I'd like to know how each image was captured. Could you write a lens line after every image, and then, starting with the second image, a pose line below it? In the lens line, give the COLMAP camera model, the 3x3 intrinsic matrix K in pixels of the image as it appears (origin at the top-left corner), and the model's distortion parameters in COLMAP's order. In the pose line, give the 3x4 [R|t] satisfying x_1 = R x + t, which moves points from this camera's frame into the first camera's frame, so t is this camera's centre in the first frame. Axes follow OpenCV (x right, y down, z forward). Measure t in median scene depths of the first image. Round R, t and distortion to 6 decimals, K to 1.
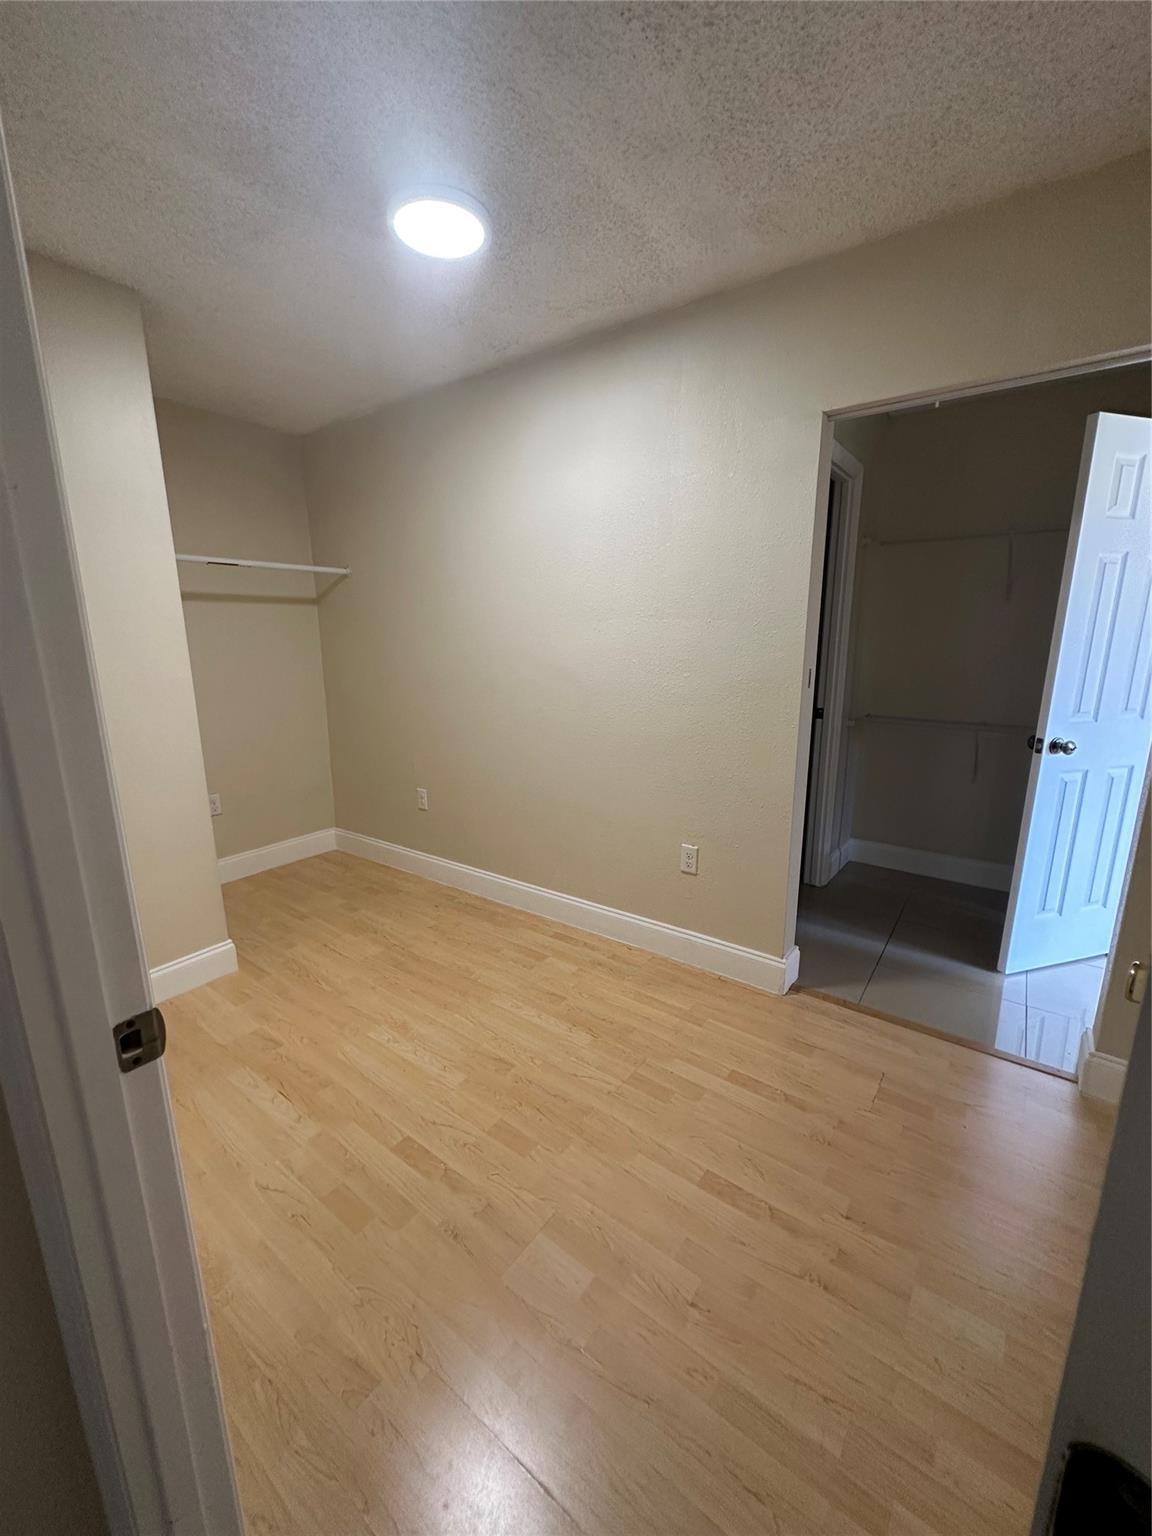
lens RADIAL K [[610.4, 0, 577.9], [0, 610.4, 766.7], [0, 0, 1]] dist [-0.005371, 0.000958]
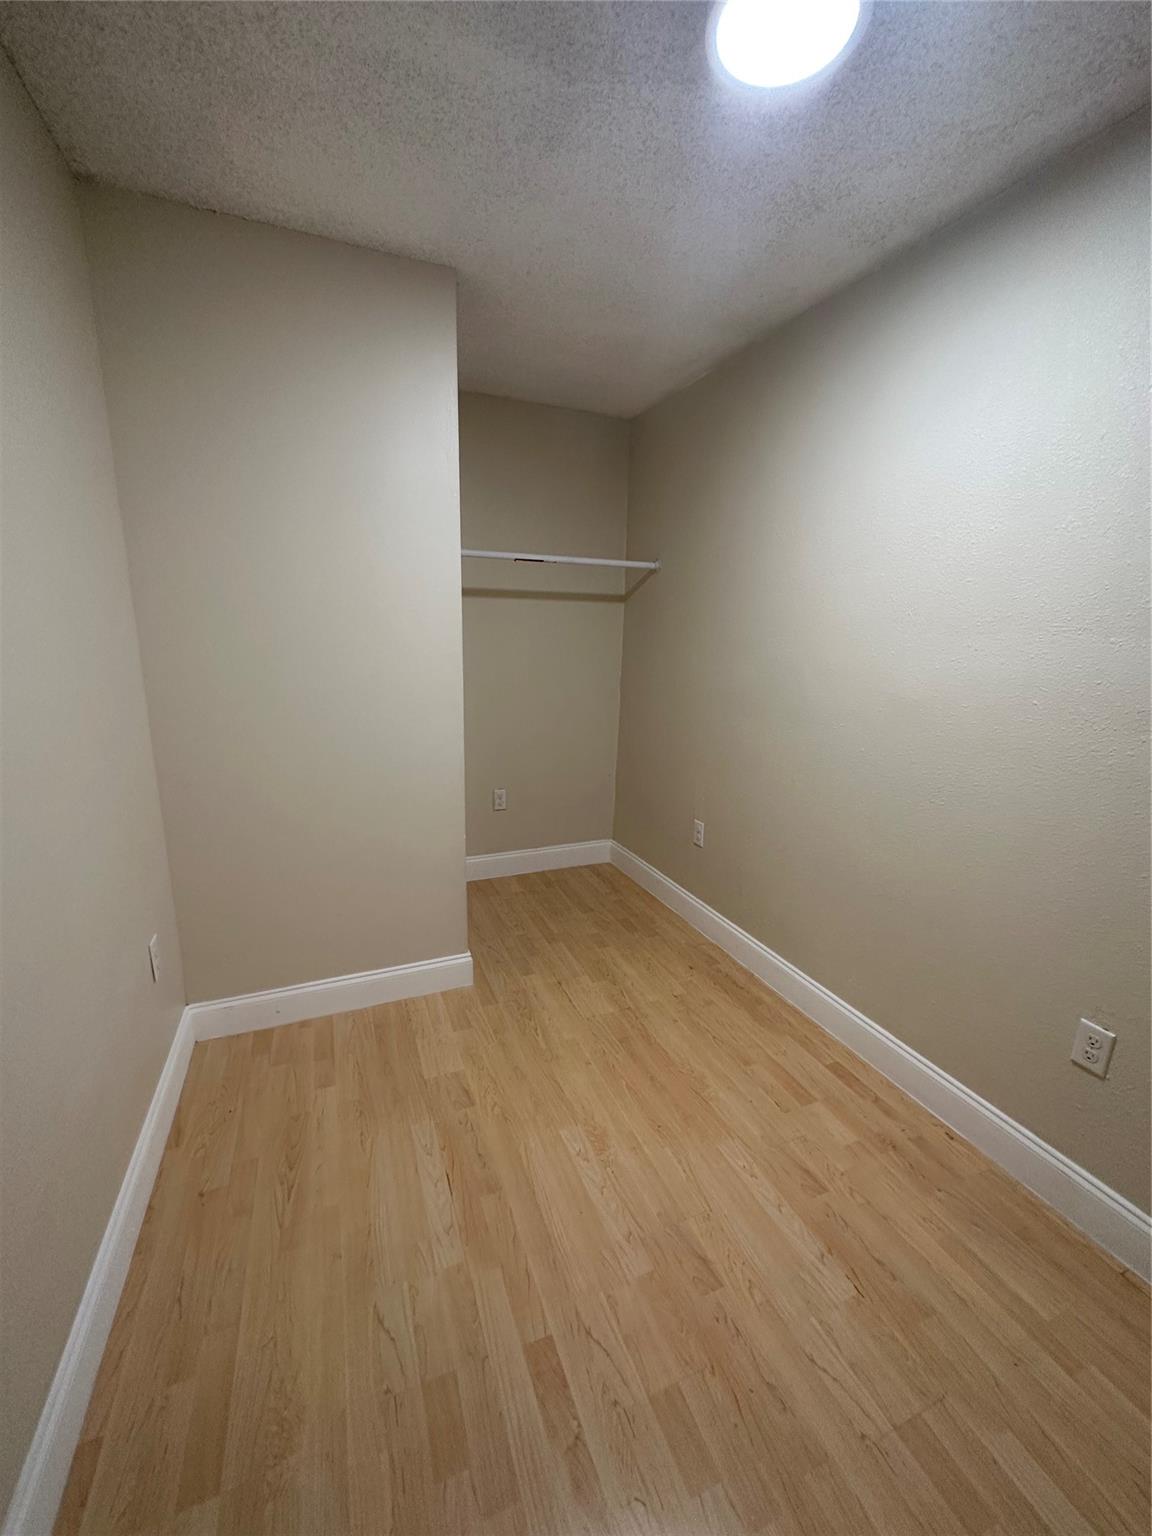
lens RADIAL K [[610.4, 0, 577.1], [0, 610.4, 772.0], [0, 0, 1]] dist [-0.005371, 0.000958]
pose [[0.858847, 0.142874, -0.491903, 0.007201], [-0.135632, 0.989467, 0.050581, -0.069103], [0.493949, 0.023276, 0.869179, 0.237177]]
